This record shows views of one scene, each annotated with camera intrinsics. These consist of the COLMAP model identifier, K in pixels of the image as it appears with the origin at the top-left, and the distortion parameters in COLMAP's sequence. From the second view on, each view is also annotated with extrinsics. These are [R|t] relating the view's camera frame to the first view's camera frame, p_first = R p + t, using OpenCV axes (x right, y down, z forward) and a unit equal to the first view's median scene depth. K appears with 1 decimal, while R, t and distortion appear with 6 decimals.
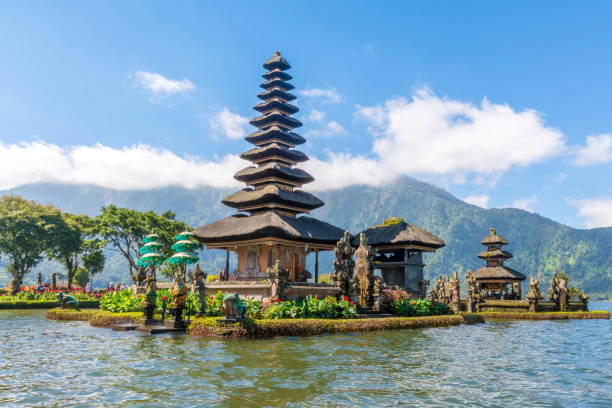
lens RADIAL K [[543.4, 0, 306.2], [0, 543.4, 204.4], [0, 0, 1]] dist [0.002150, 0.005032]
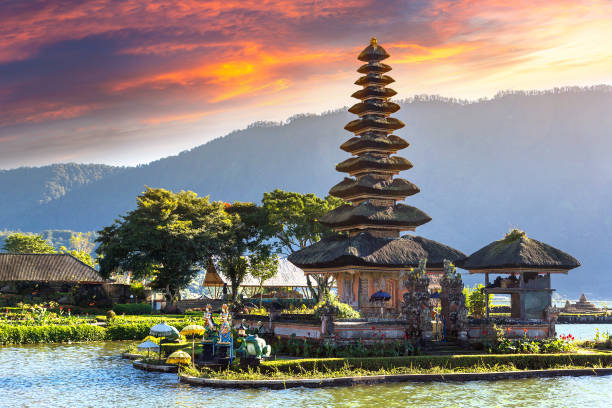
lens RADIAL K [[912.8, 0, 303.9], [0, 912.8, 214.6], [0, 0, 1]] dist [0.054308, 0.044838]
pose [[0.923874, -0.044721, -0.380075, 0.395299], [0.072989, 0.995509, 0.060283, -0.108766], [0.375672, -0.083436, 0.922989, -0.393103]]
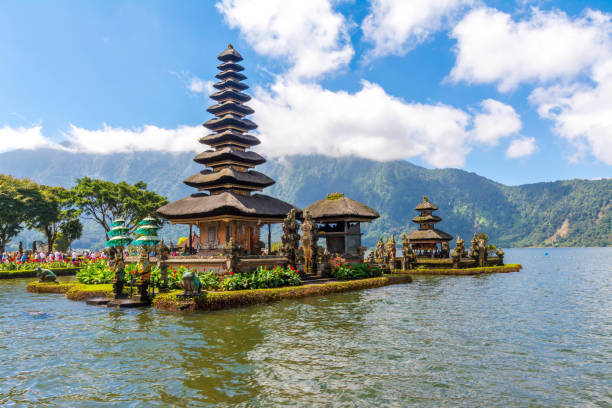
lens RADIAL K [[492.1, 0, 307.0], [0, 492.1, 204.4], [0, 0, 1]] dist [0.004048, -0.002432]
pose [[0.997123, -0.021172, 0.072781, 0.024080], [0.015581, 0.996944, 0.076546, -0.033149], [-0.074179, -0.075192, 0.994406, -0.034274]]
